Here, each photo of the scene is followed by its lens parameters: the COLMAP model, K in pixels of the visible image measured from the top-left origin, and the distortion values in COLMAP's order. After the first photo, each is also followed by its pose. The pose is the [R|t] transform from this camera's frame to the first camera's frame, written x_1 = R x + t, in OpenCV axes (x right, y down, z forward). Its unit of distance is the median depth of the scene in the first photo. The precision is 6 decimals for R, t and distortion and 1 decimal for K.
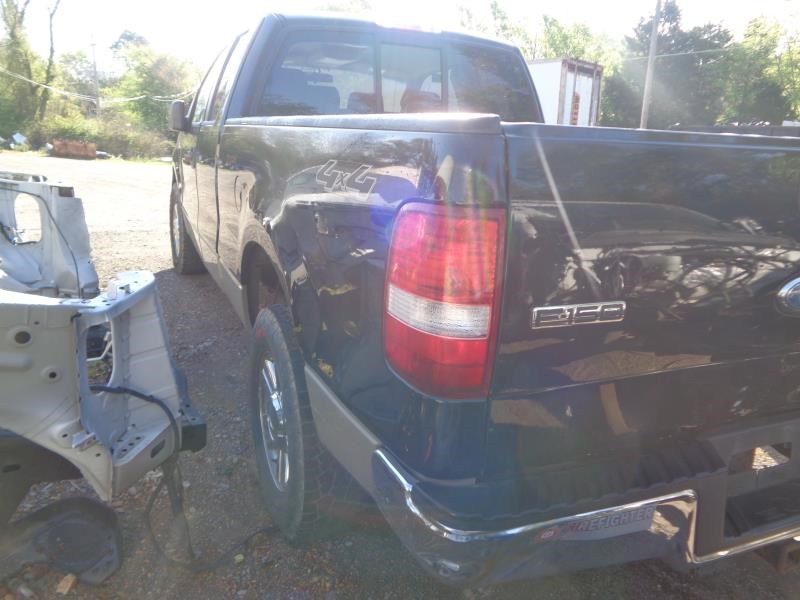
lens RADIAL K [[603.8, 0, 400.0], [0, 603.8, 300.0], [0, 0, 1]] dist [0.010626, 0.008201]
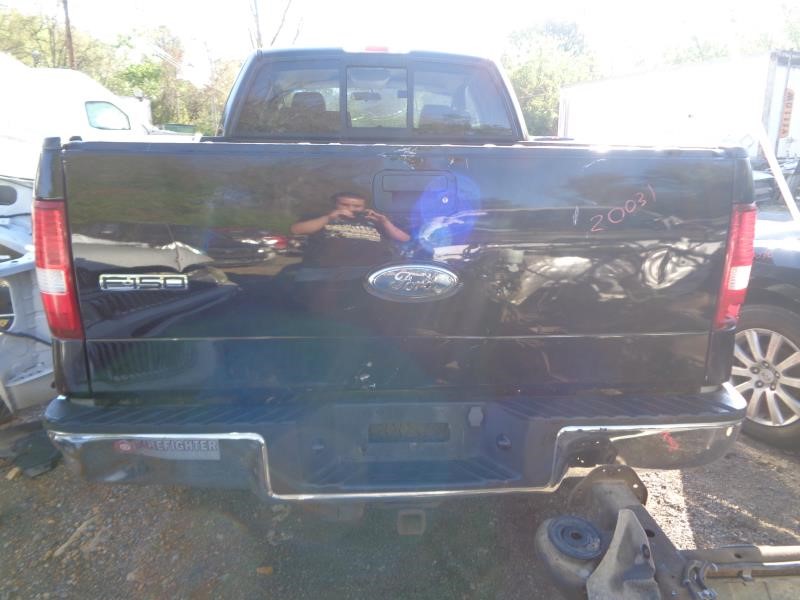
lens RADIAL K [[596.8, 0, 400.0], [0, 596.8, 300.0], [0, 0, 1]] dist [0.005156, 0.009029]
pose [[0.943843, 0.053145, -0.326093, 0.787300], [-0.057973, 0.998305, -0.005099, 0.022064], [0.325269, 0.023717, 0.945324, -0.034255]]
